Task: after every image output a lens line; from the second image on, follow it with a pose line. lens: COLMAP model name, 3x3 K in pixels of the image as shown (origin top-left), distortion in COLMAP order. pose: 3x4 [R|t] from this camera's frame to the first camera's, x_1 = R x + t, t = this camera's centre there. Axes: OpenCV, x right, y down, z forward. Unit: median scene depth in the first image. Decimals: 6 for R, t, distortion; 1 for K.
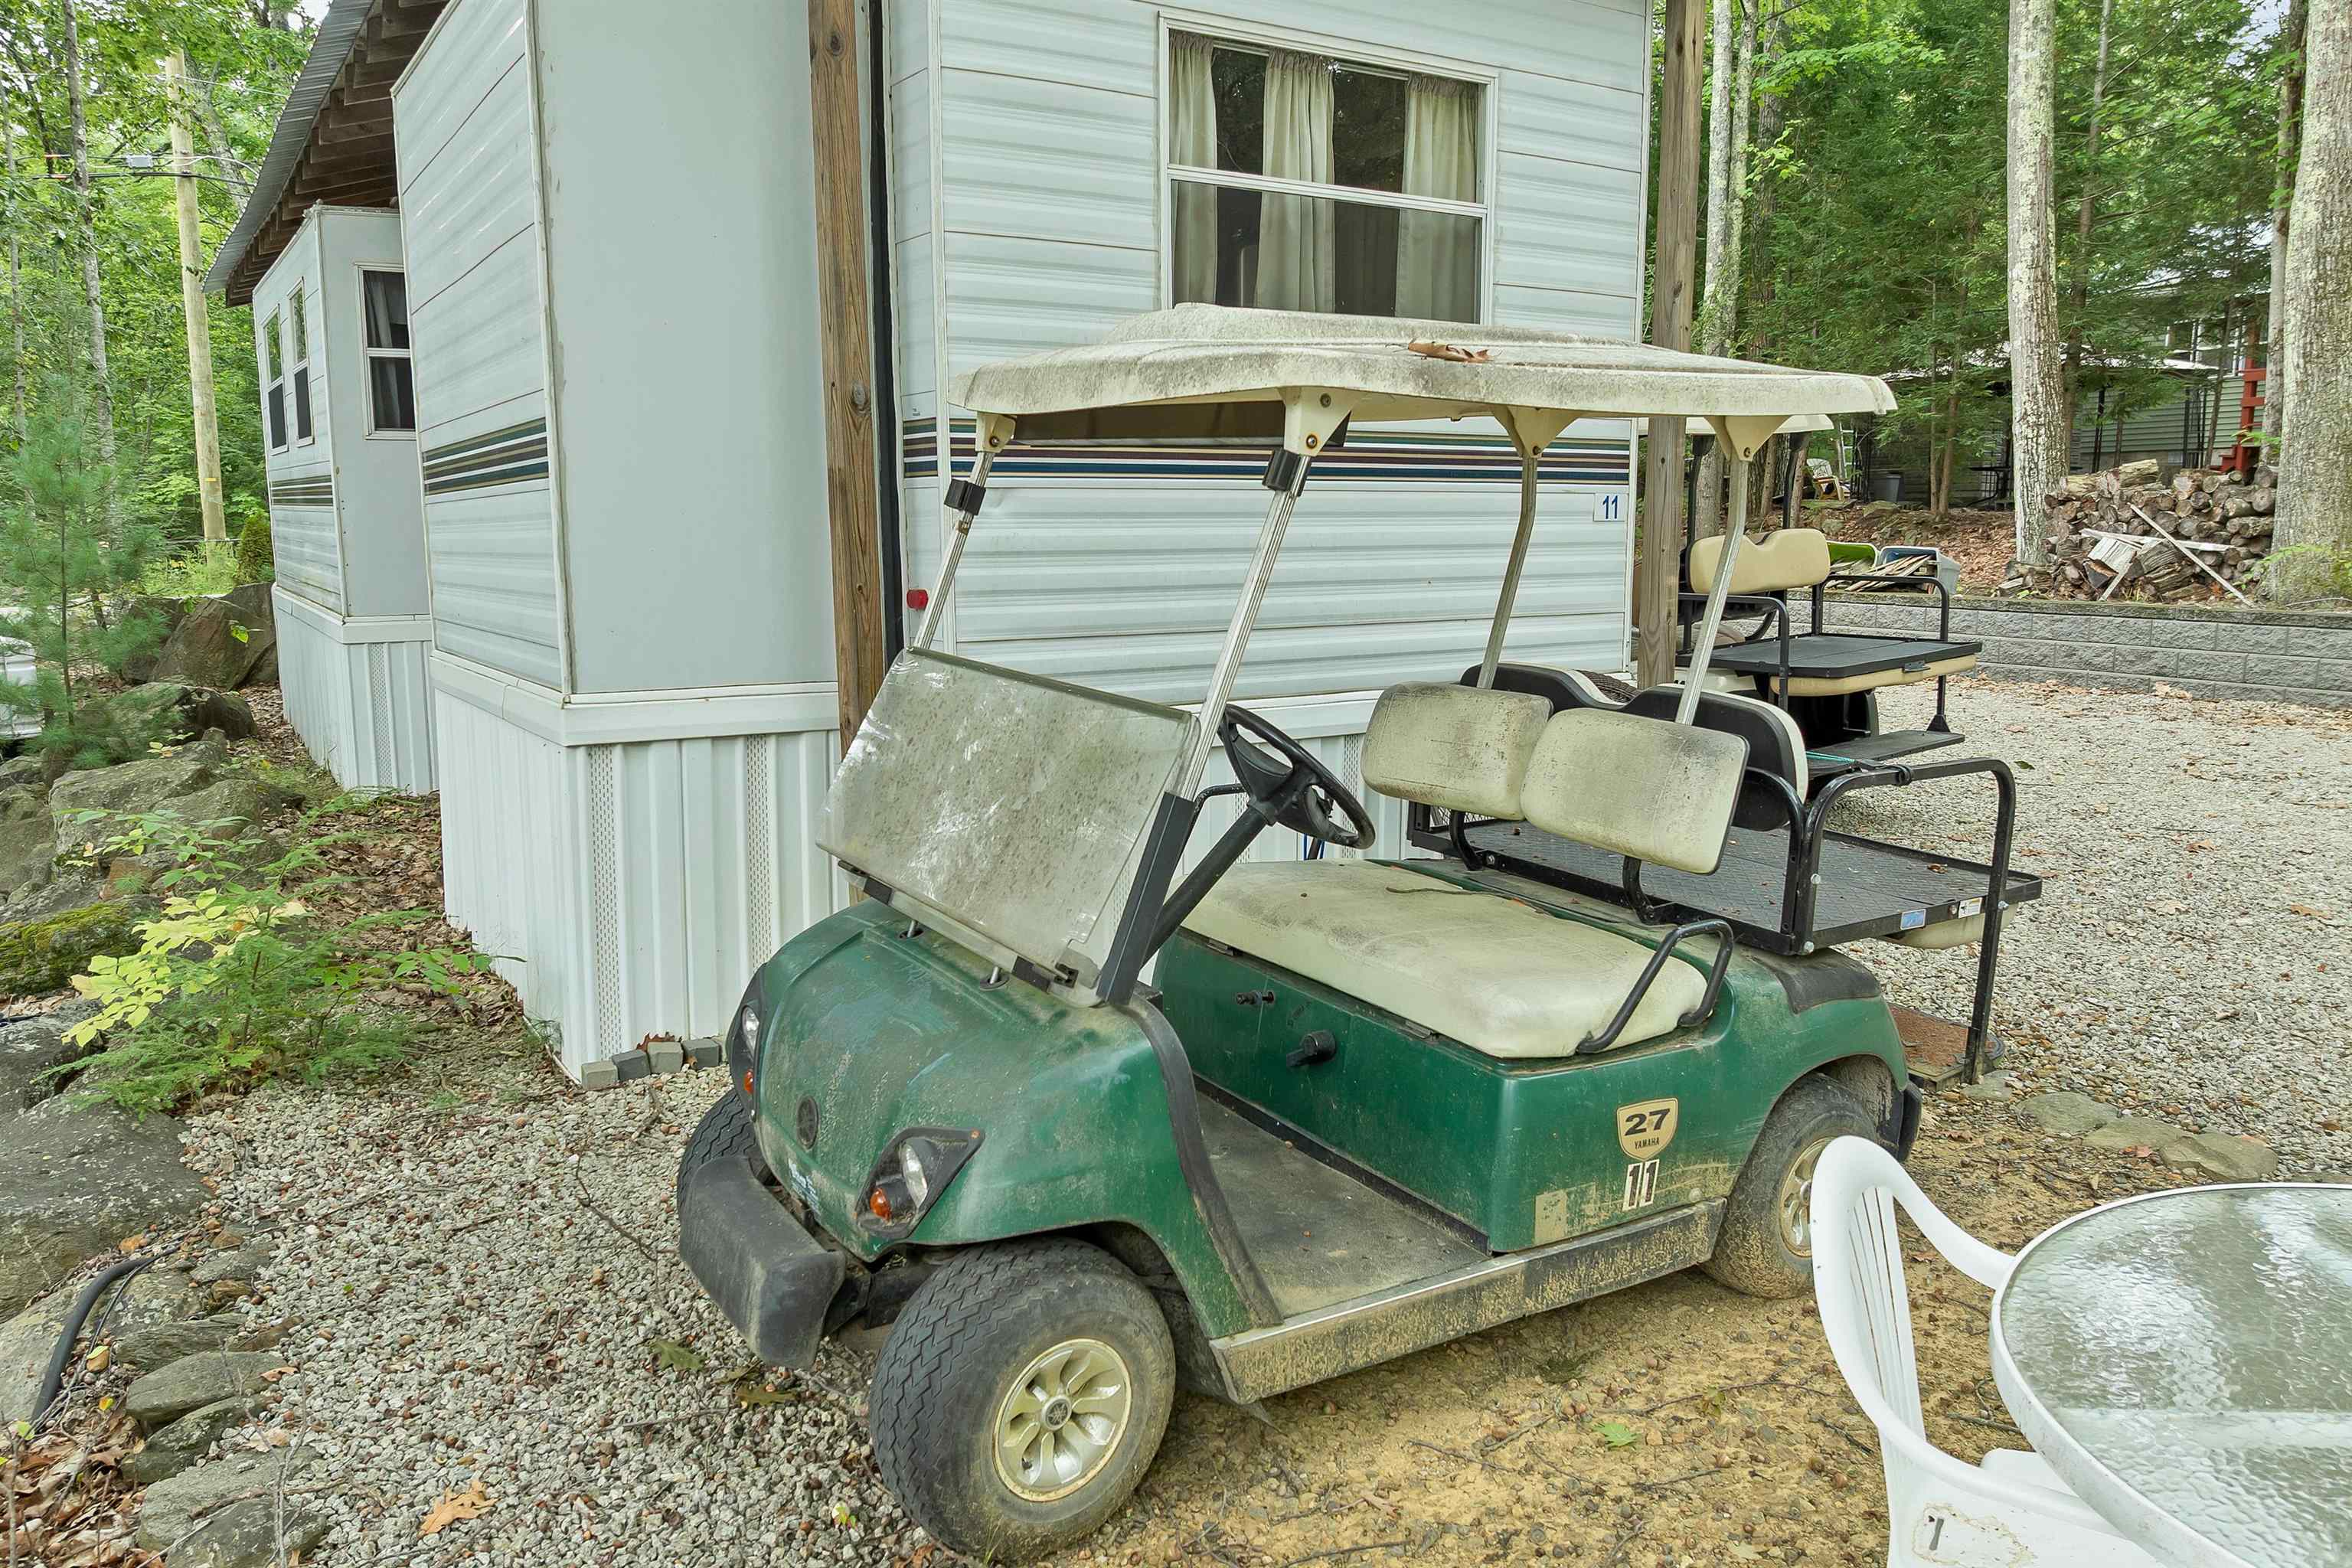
lens RADIAL K [[1698.1, 0, 1174.6], [0, 1698.1, 809.2], [0, 0, 1]] dist [-0.036702, -0.000014]
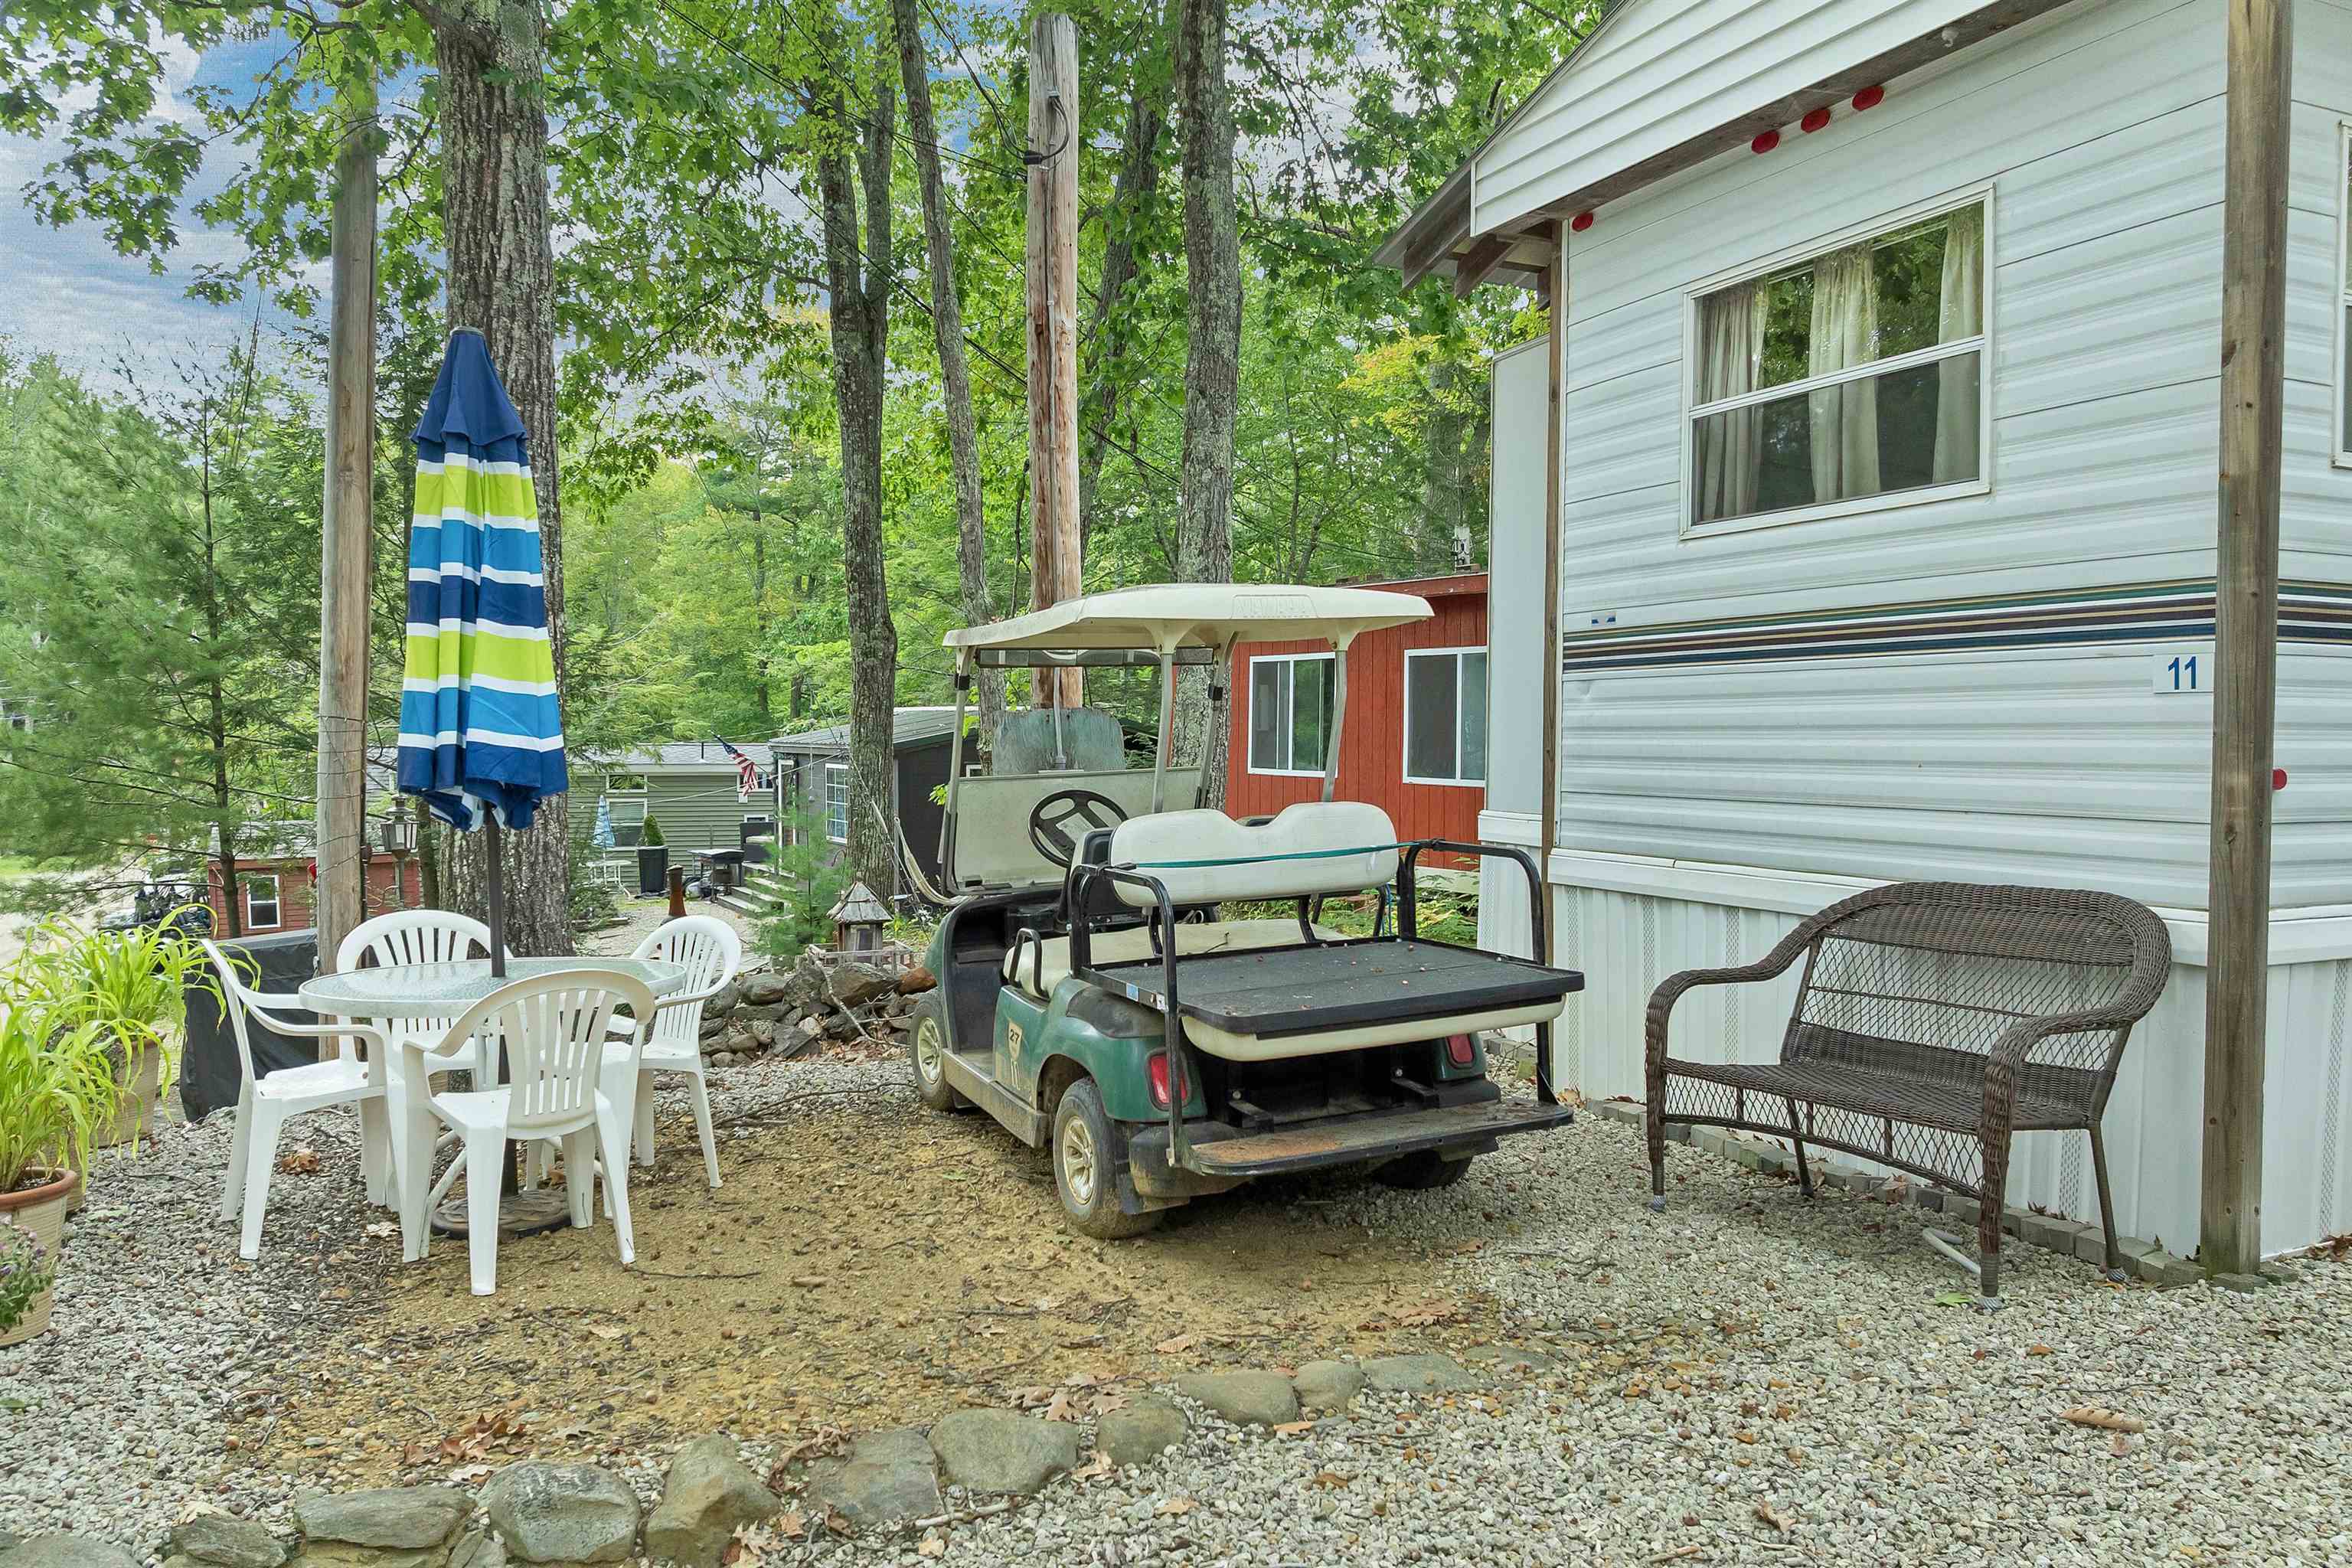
lens RADIAL K [[1700.0, 0, 1176.3], [0, 1700.0, 808.0], [0, 0, 1]] dist [-0.009470, -0.049626]
pose [[-0.129409, 0.042131, -0.990696, 1.118978], [-0.172534, 0.982900, 0.064336, -0.104578], [0.976466, 0.179255, -0.119927, 0.748644]]
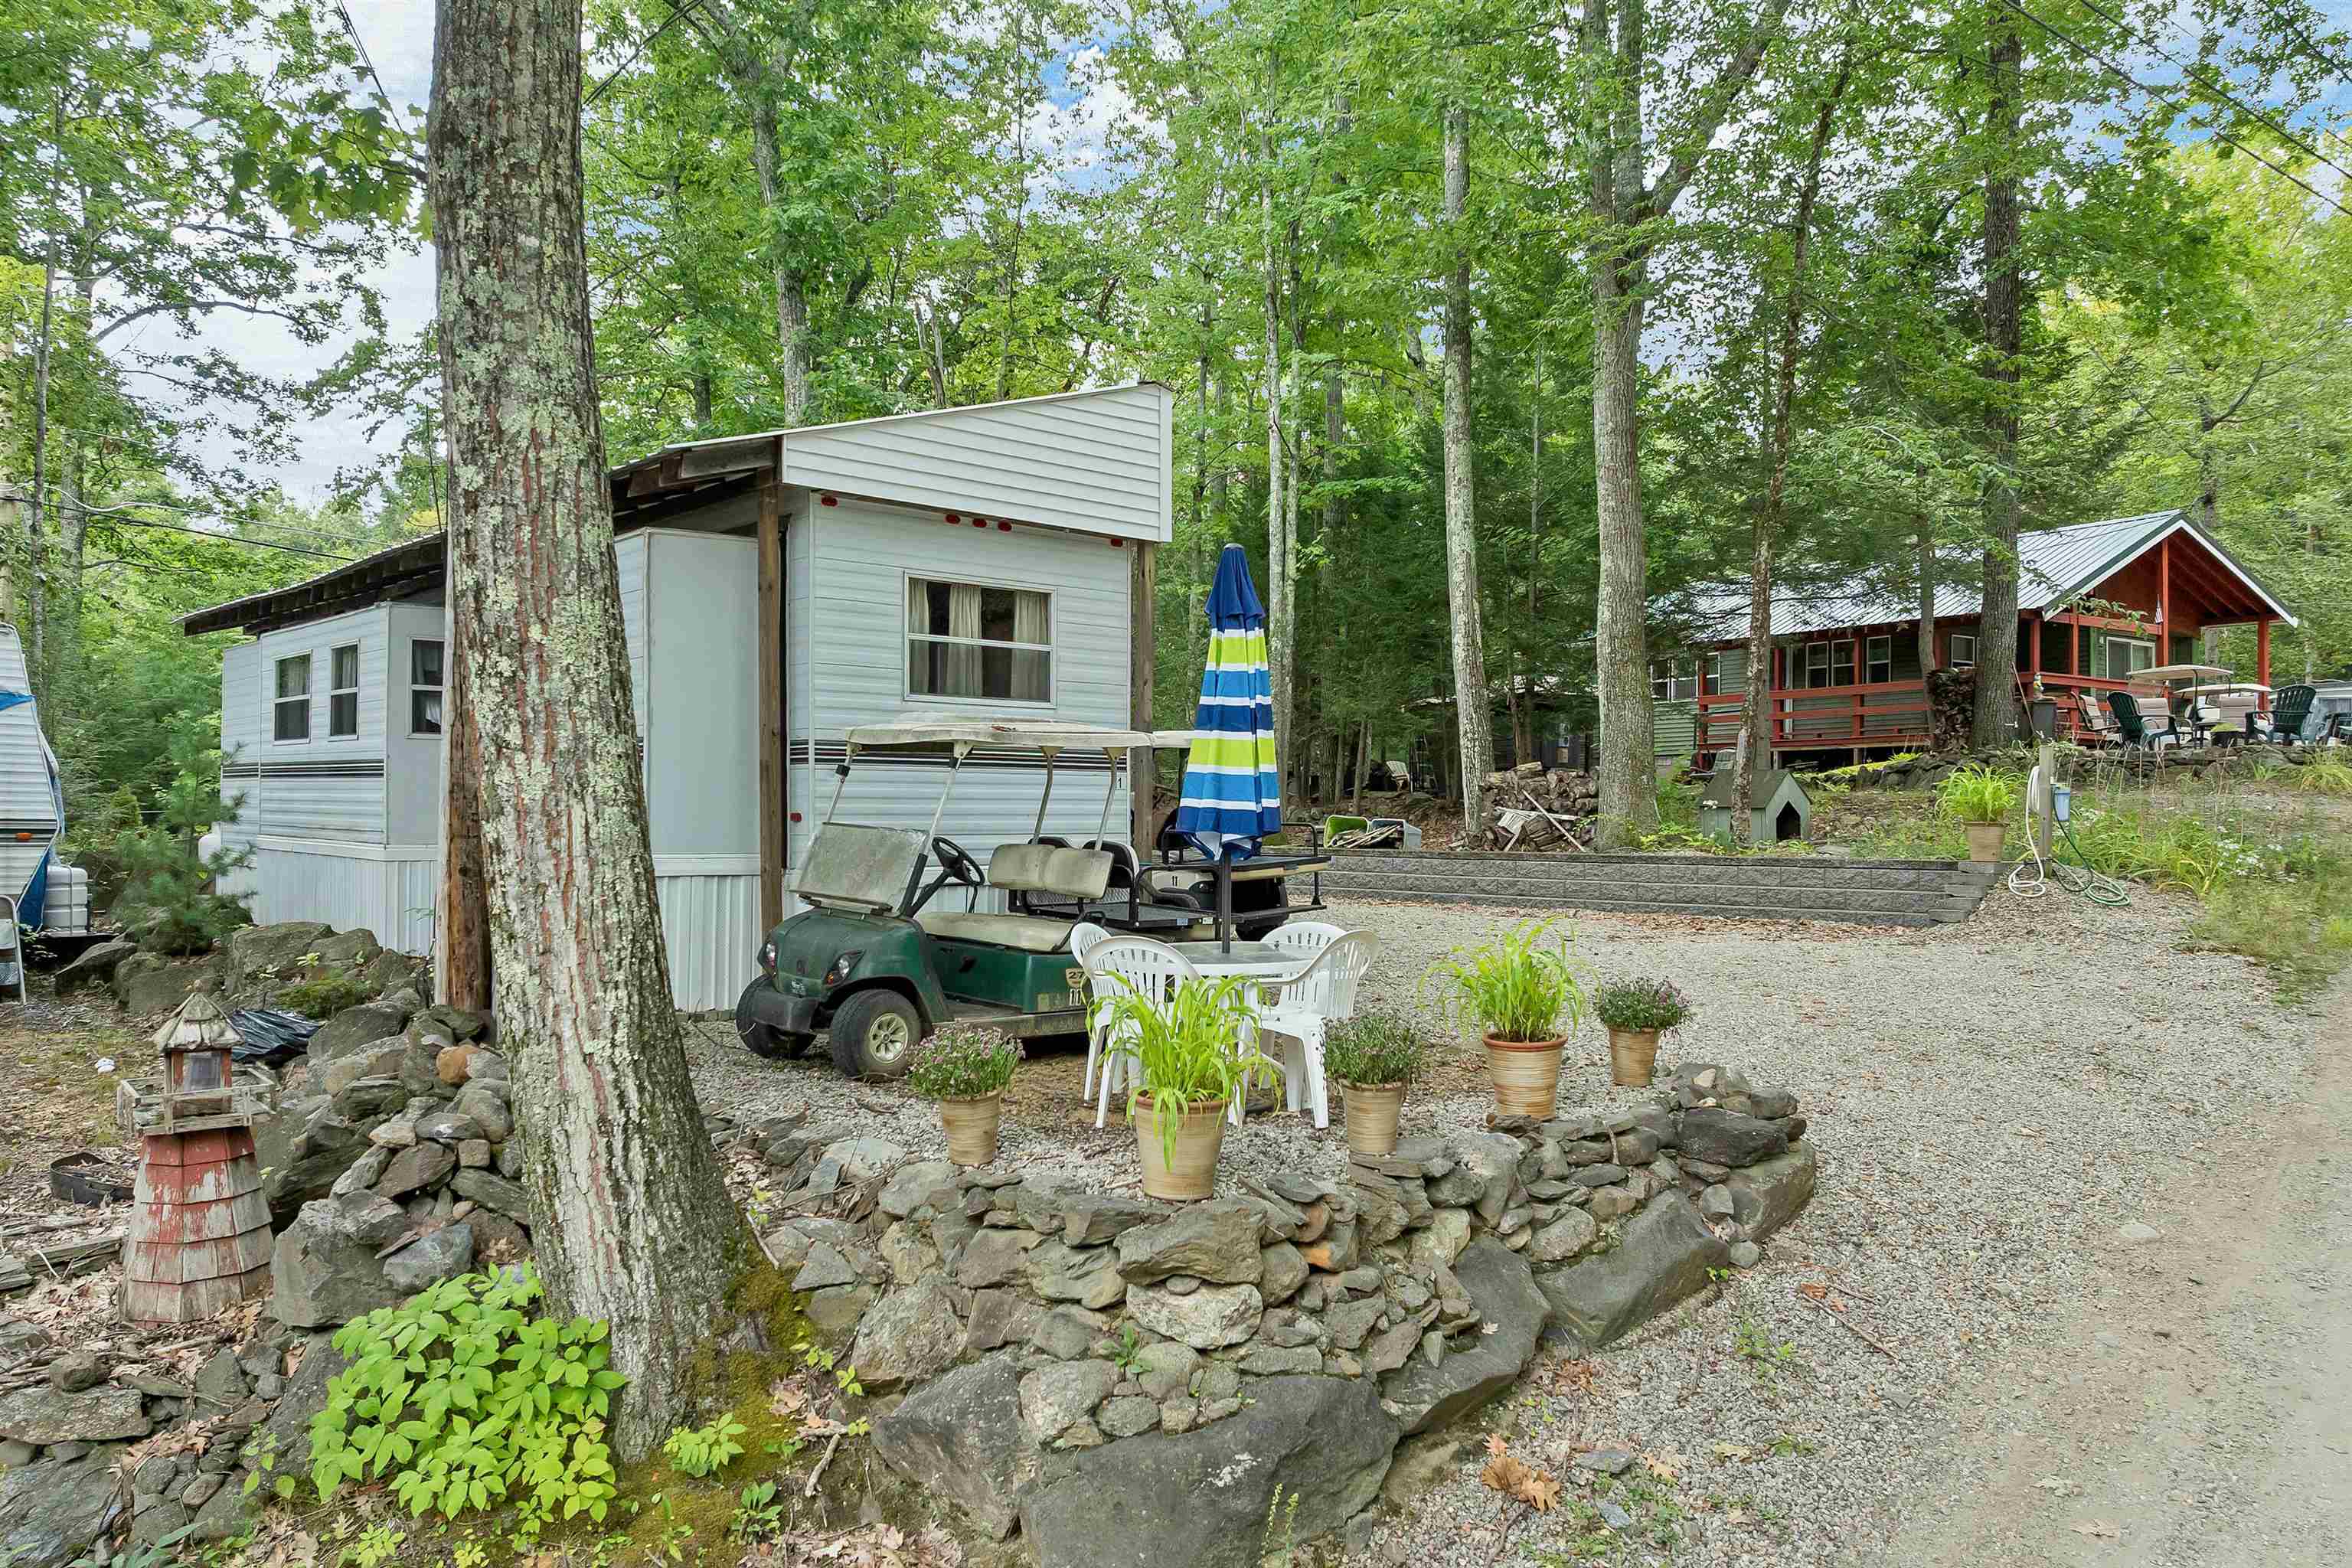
lens RADIAL K [[1700.0, 0, 1176.3], [0, 1700.0, 808.0], [0, 0, 1]] dist [-0.009470, -0.049626]
pose [[0.983701, 0.006990, 0.179676, -0.052898], [0.024175, 0.985030, -0.170678, 0.235333], [-0.178179, 0.172240, 0.968806, -1.154304]]
